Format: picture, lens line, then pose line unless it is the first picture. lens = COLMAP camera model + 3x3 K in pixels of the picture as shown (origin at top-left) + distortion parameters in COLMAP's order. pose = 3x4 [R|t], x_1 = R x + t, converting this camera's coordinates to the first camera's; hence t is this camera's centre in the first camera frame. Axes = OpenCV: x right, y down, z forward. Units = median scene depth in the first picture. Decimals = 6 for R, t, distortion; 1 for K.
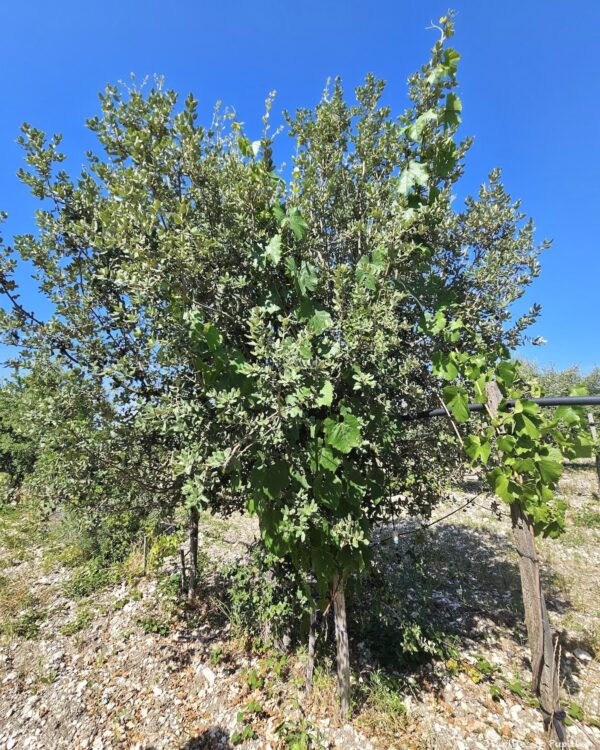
lens RADIAL K [[330.4, 0, 296.2], [0, 330.4, 375.8], [0, 0, 1]] dist [-0.019447, -0.000223]
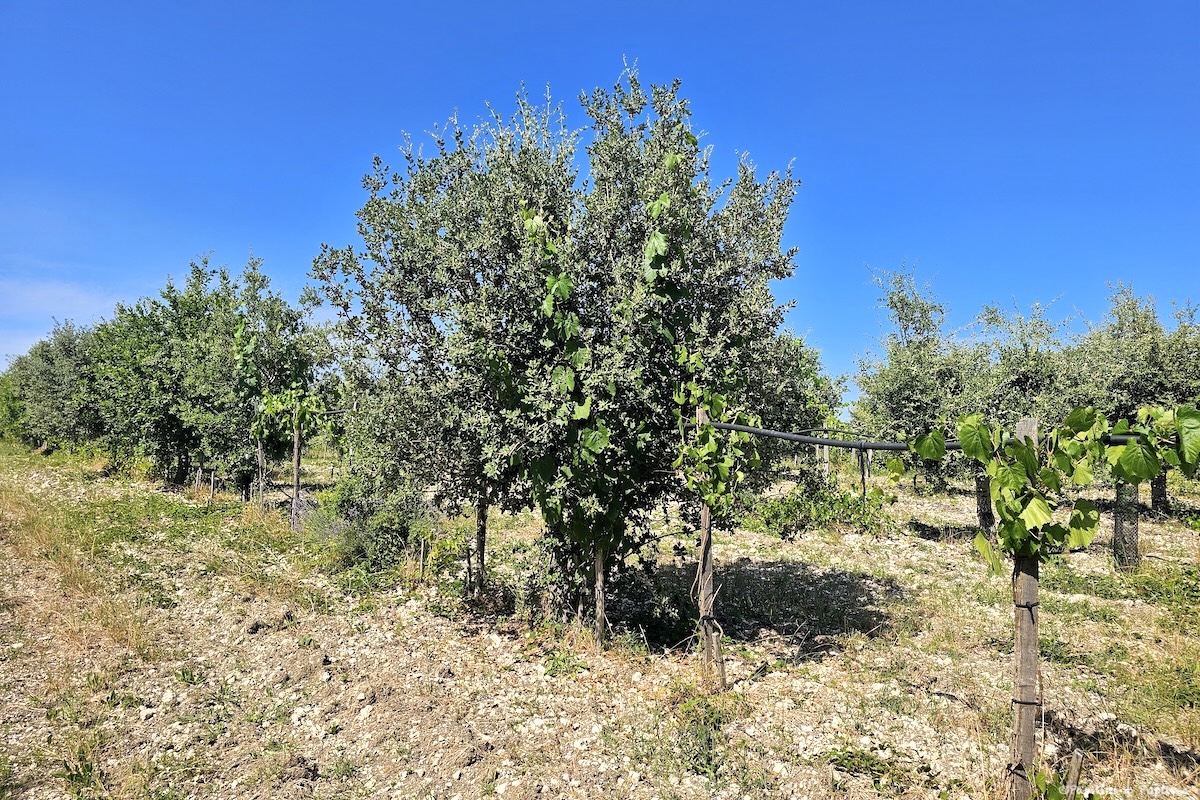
lens RADIAL K [[792.3, 0, 601.7], [0, 792.3, 400.4], [0, 0, 1]] dist [-0.000681, -0.000213]
pose [[0.991186, 0.054880, -0.120574, 0.550324], [-0.034737, 0.985979, 0.163215, -0.517734], [0.127841, -0.157588, 0.979195, -2.181743]]
